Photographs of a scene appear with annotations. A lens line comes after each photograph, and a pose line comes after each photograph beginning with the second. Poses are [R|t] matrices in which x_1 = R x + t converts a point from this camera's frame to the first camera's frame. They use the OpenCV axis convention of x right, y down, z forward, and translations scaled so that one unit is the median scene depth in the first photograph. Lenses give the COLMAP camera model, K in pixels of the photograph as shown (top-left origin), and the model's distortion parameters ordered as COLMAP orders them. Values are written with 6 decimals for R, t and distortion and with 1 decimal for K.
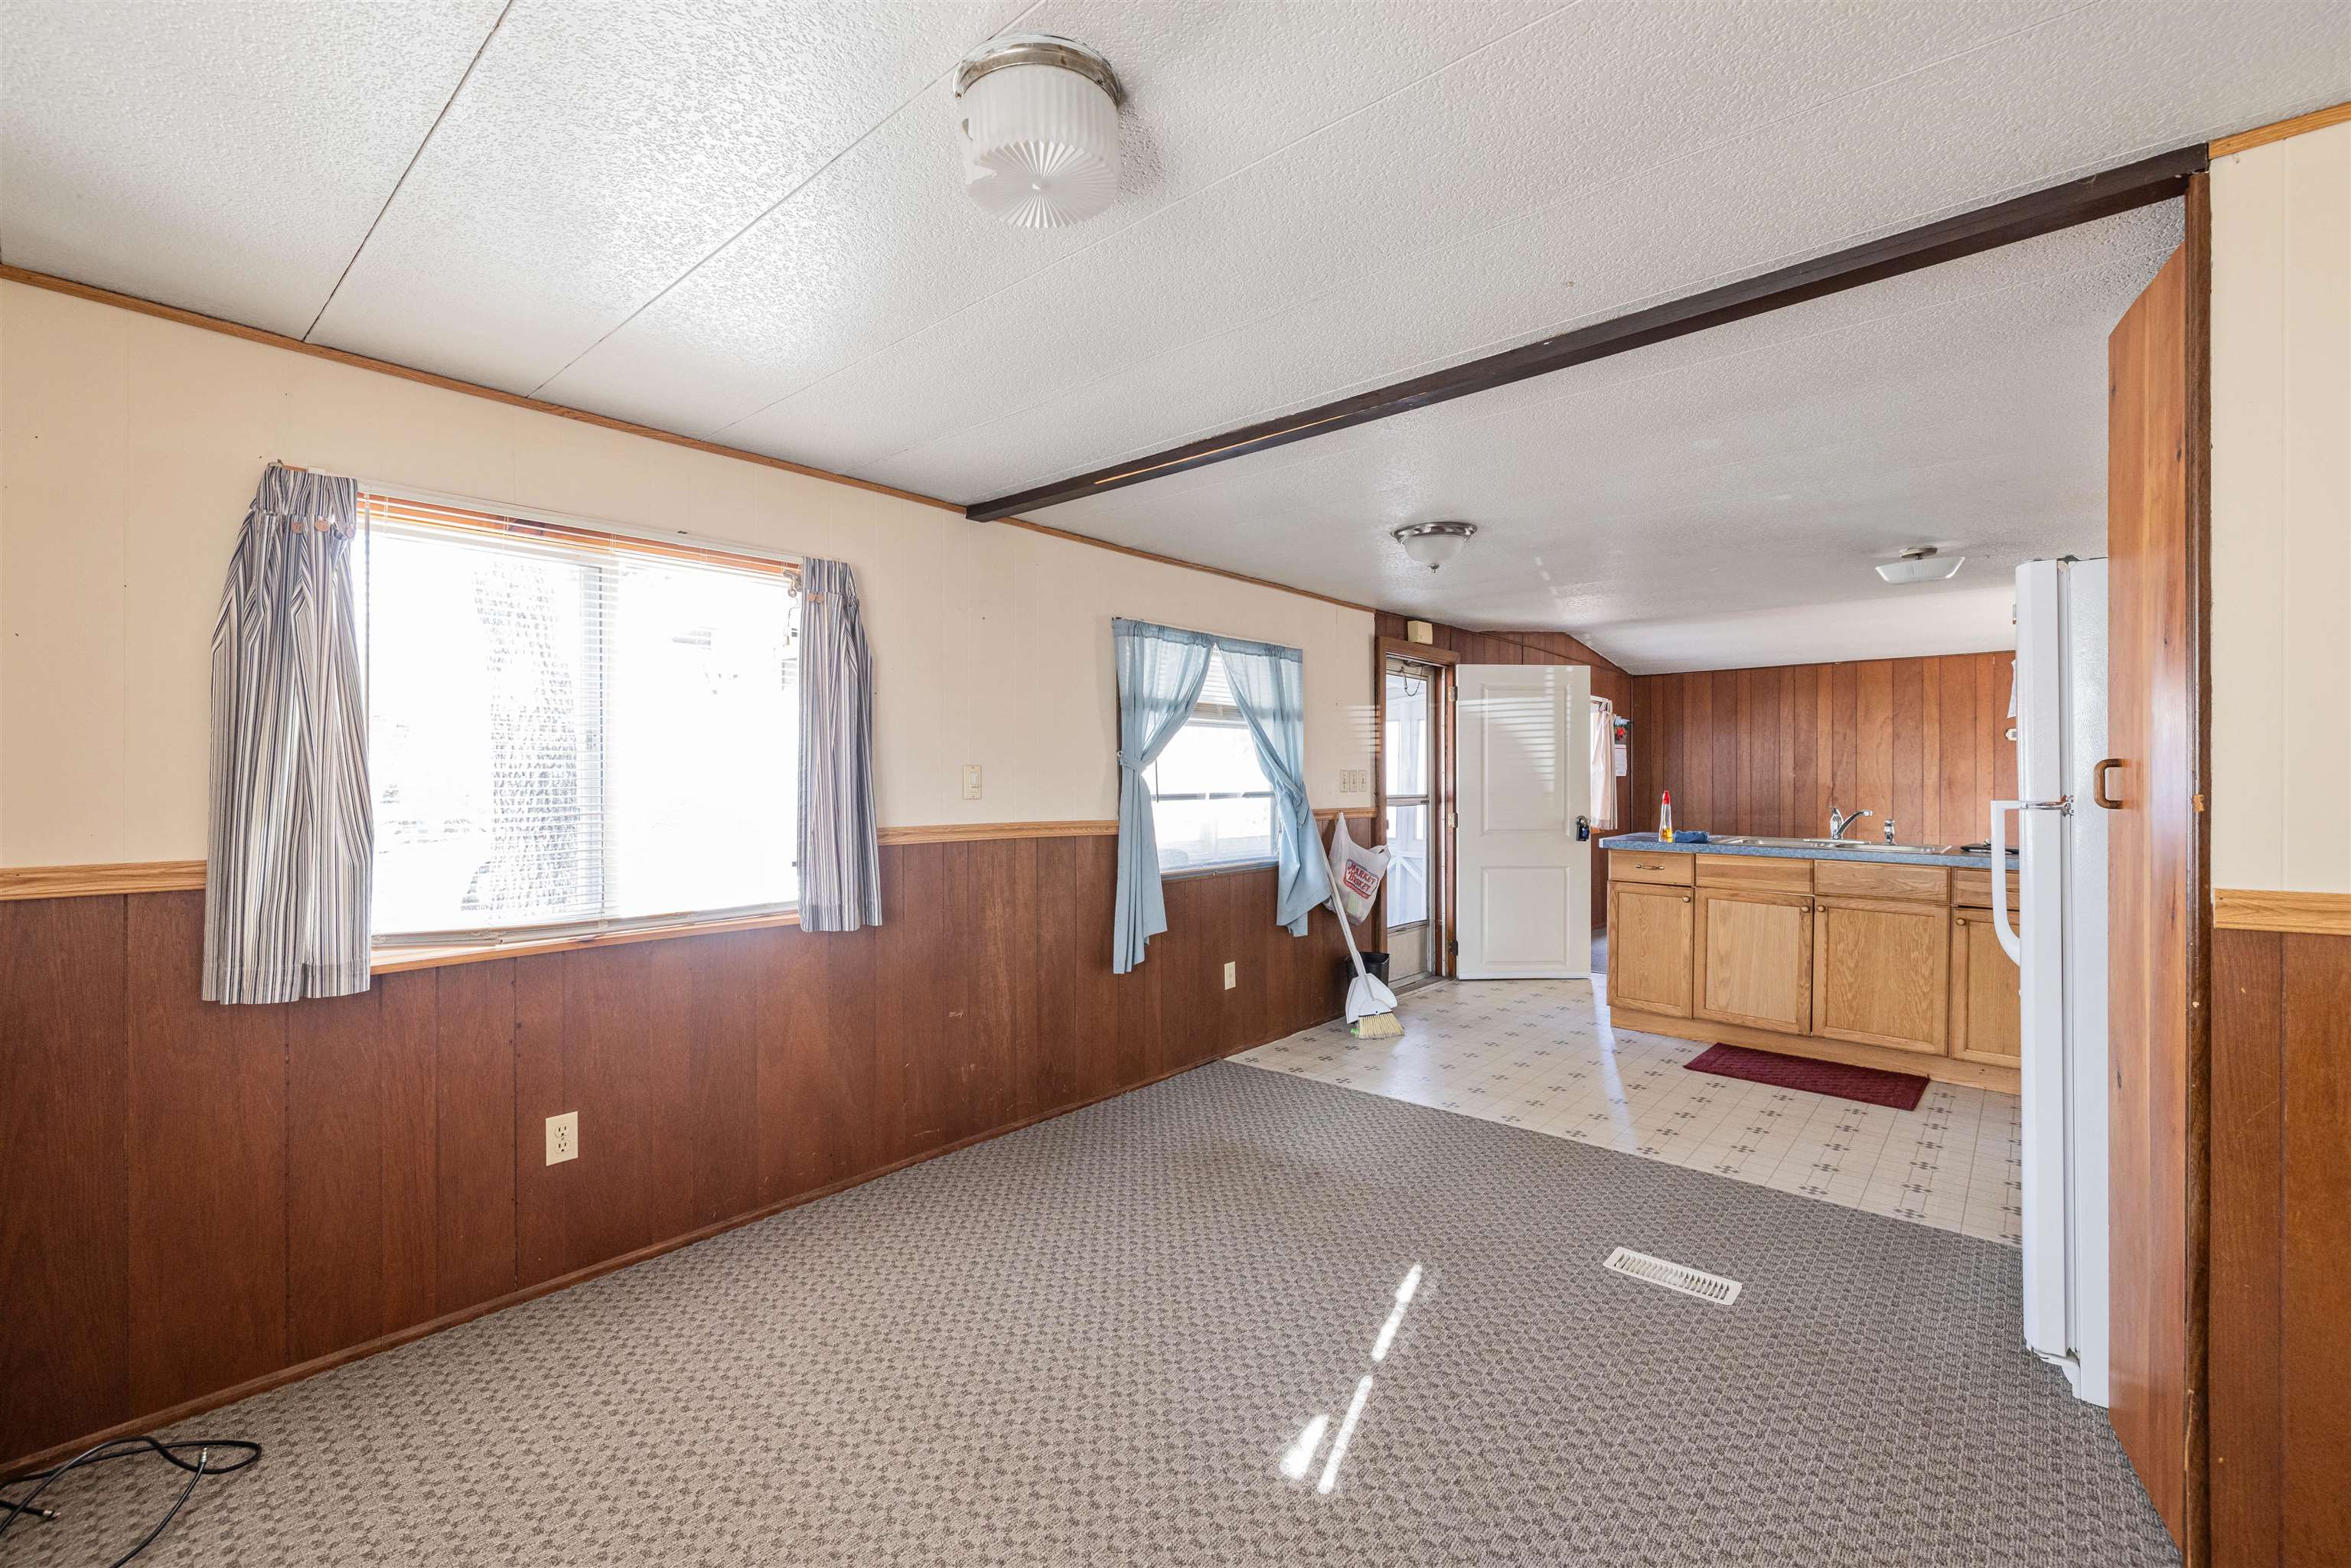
lens RADIAL K [[988.6, 0, 1150.8], [0, 988.6, 794.5], [0, 0, 1]] dist [-0.003962, 0.001302]
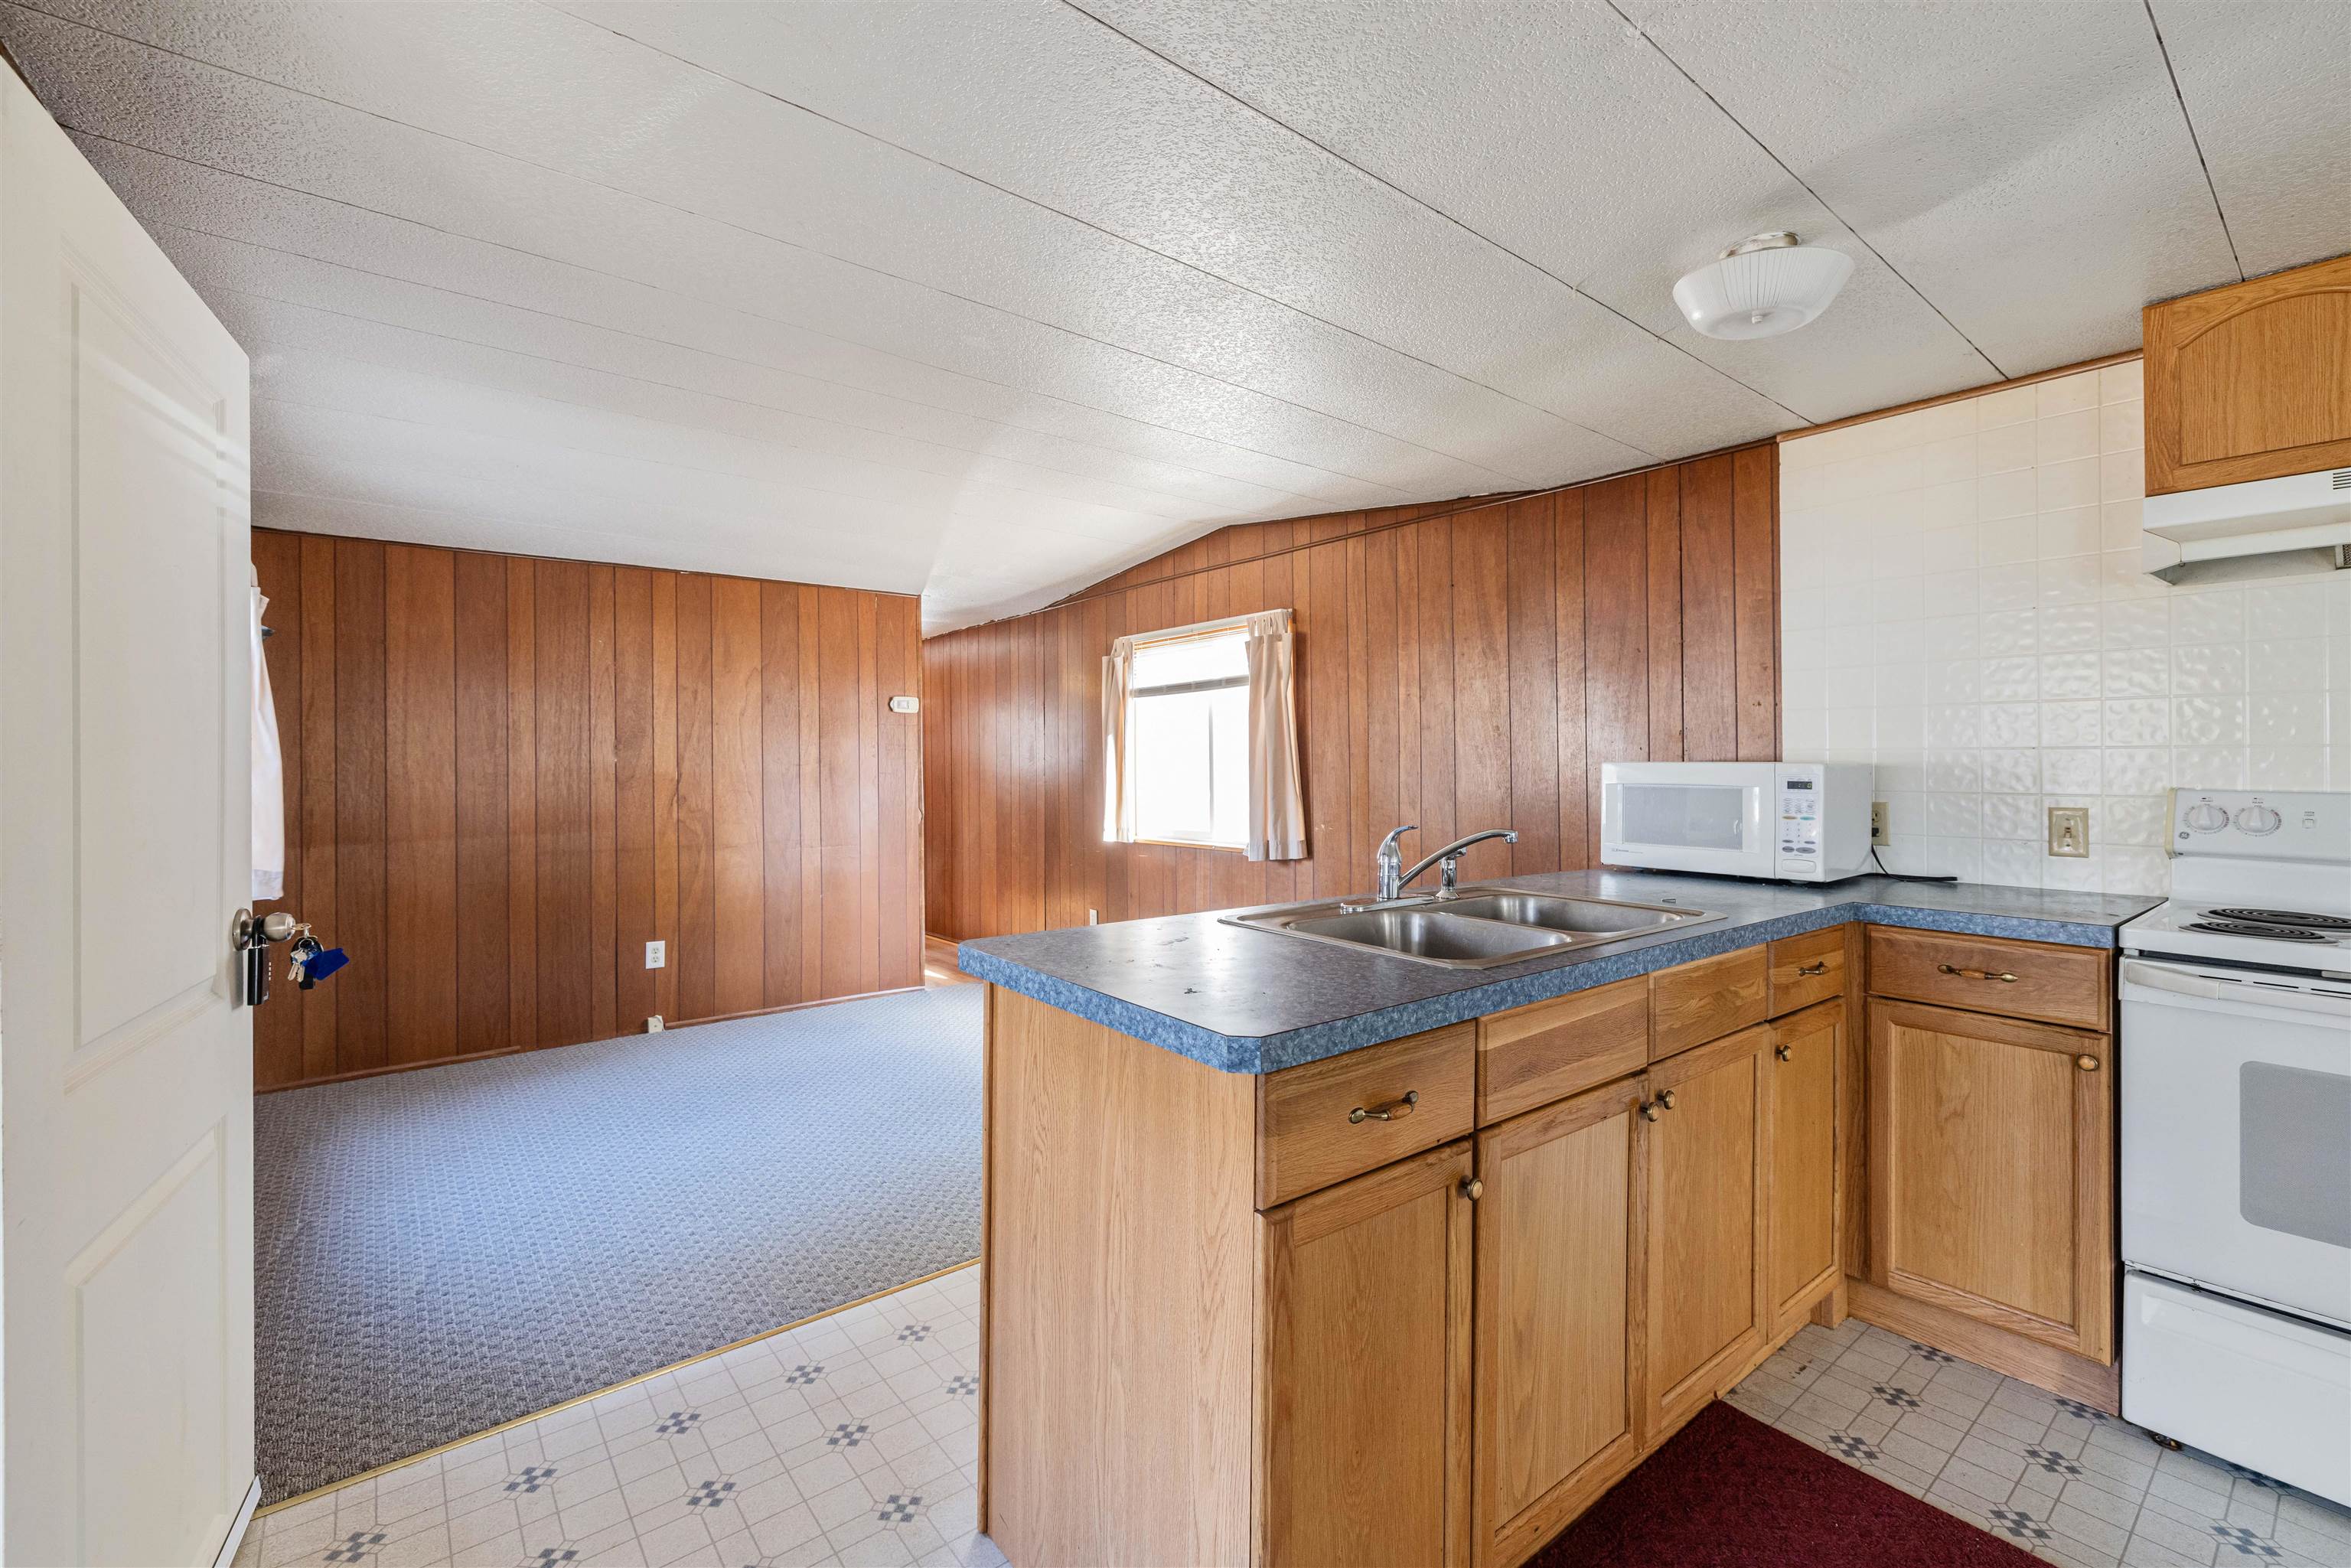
lens RADIAL K [[988.6, 0, 1164.9], [0, 988.6, 767.3], [0, 0, 1]] dist [-0.003962, 0.001302]
pose [[0.165329, -0.006351, 0.986218, 0.265619], [0.022861, 0.999735, 0.002606, -0.016498], [-0.985974, 0.022115, 0.165430, 1.087172]]
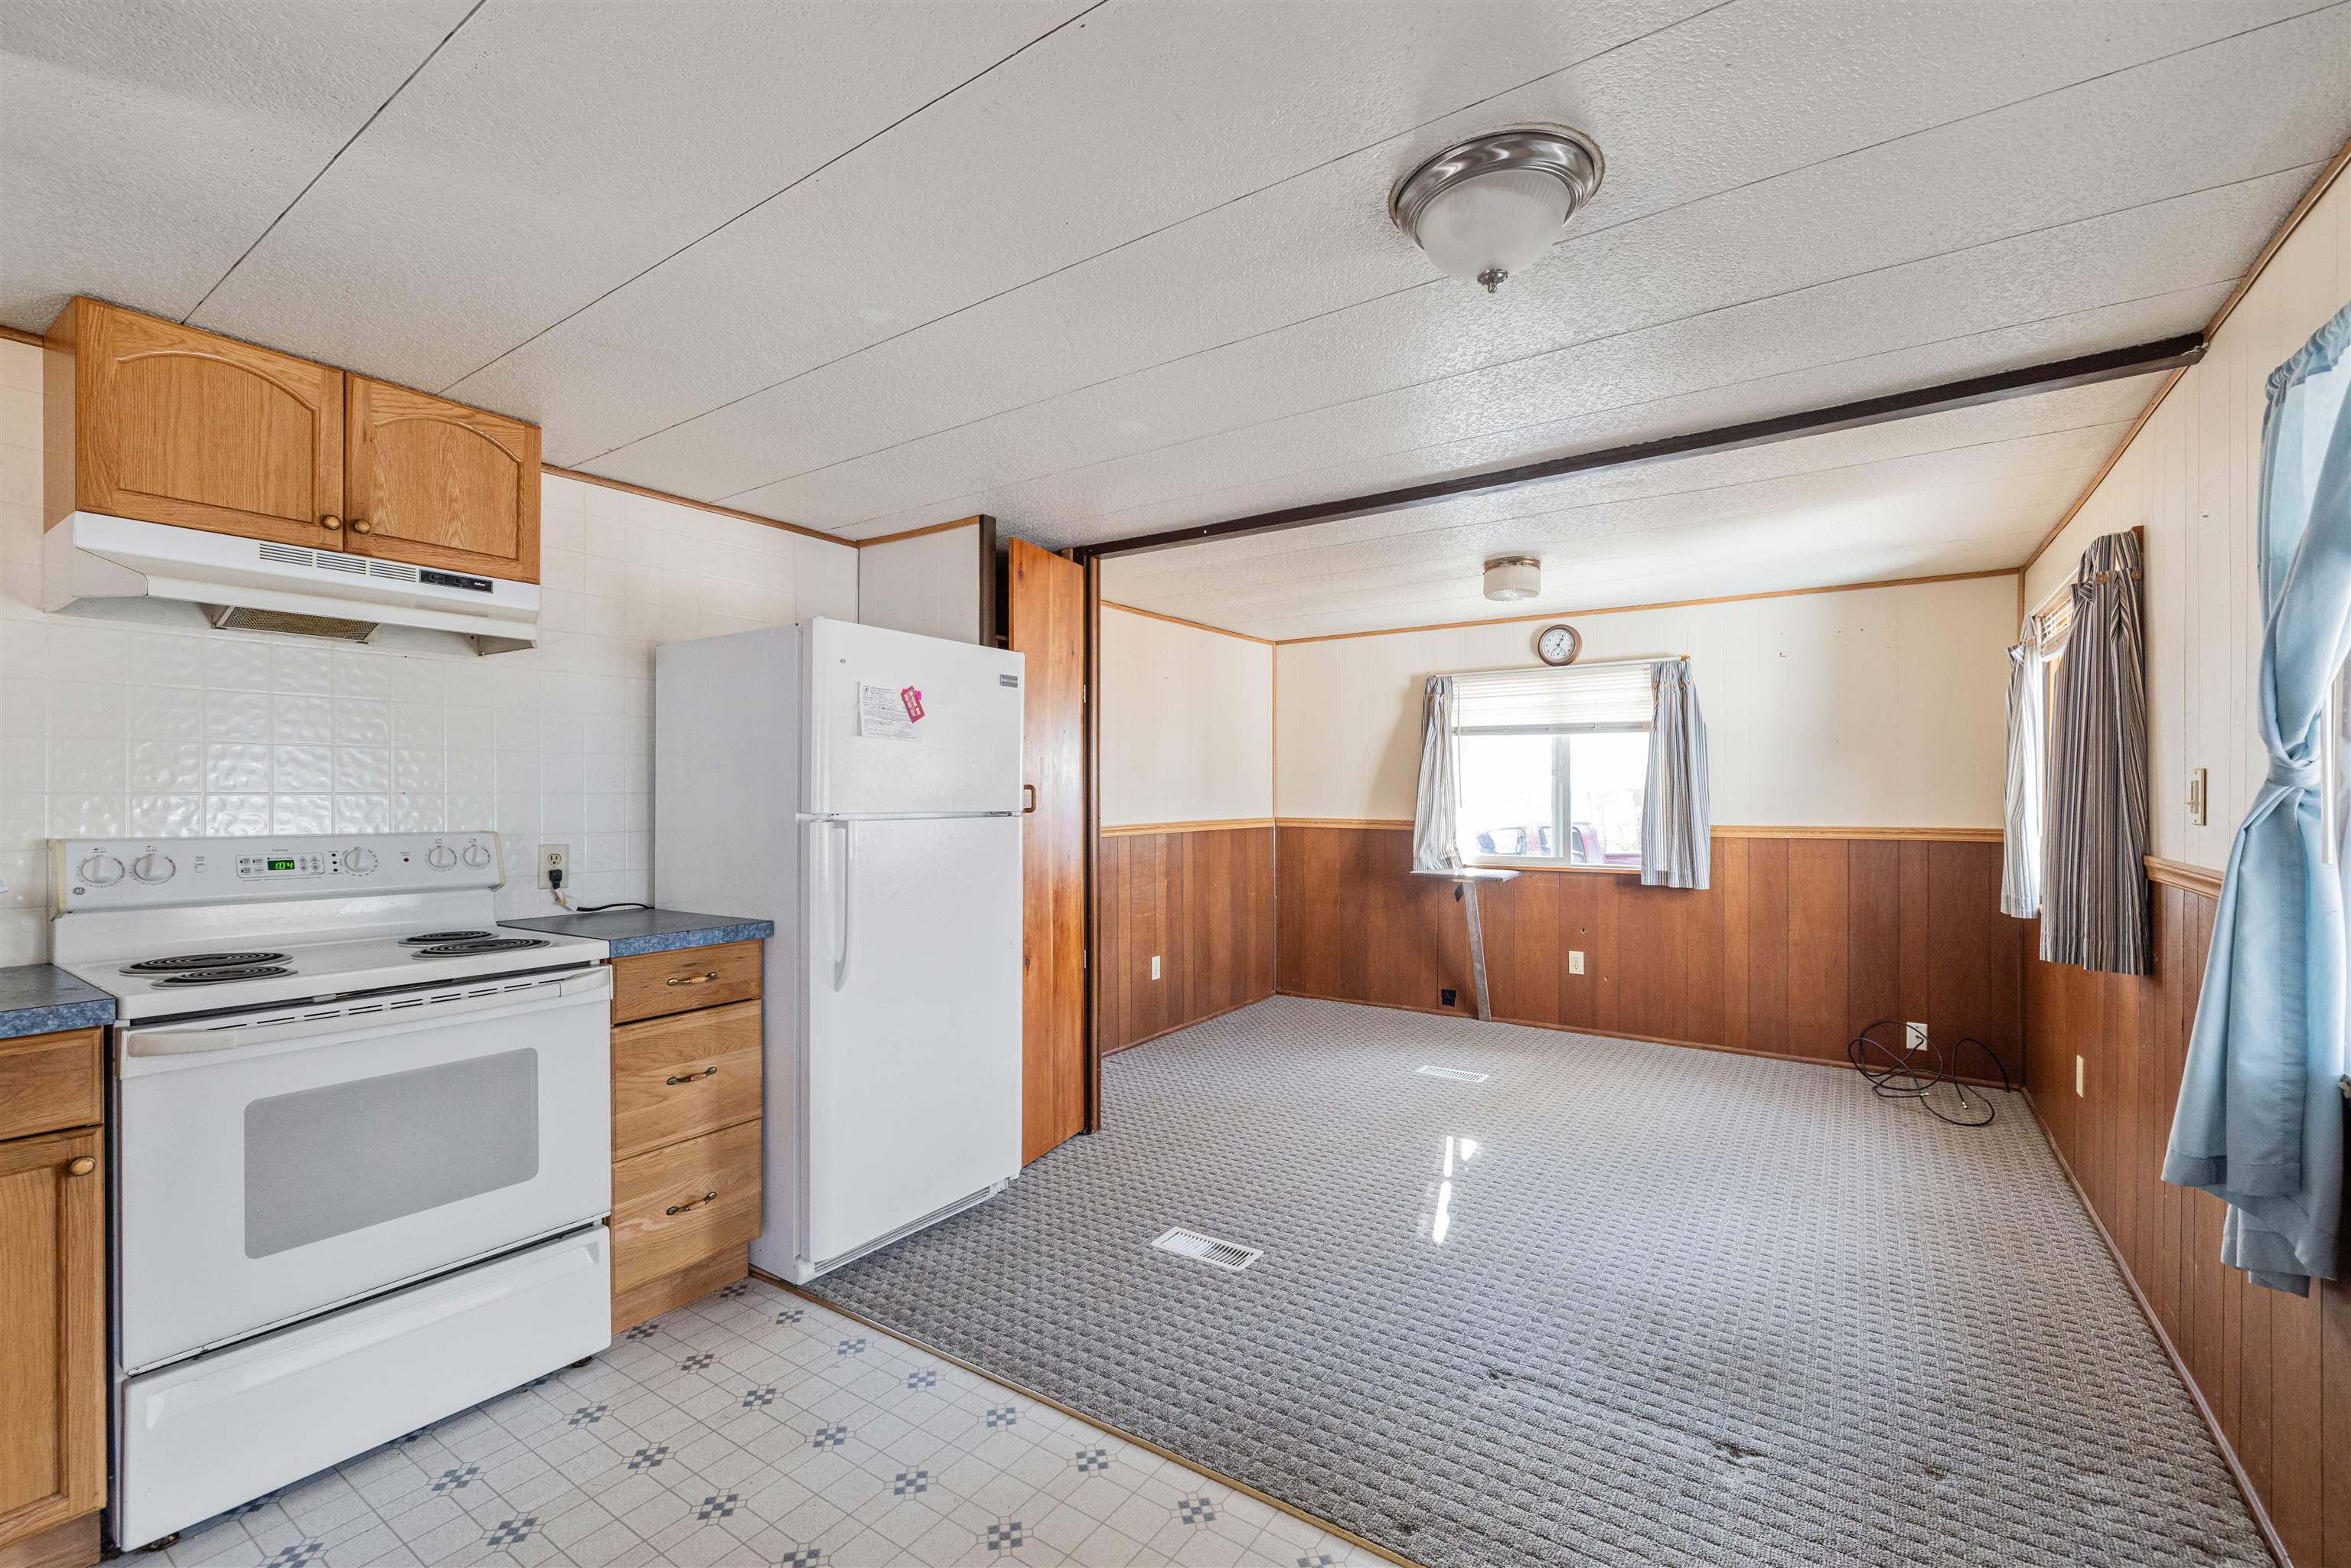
lens RADIAL K [[988.6, 0, 1171.3], [0, 988.6, 797.7], [0, 0, 1]] dist [-0.003962, 0.001302]
pose [[-0.991882, 0.005128, -0.127059, 0.398376], [0.002431, 0.999769, 0.021375, -0.020044], [0.127139, 0.020893, -0.991665, 1.171621]]
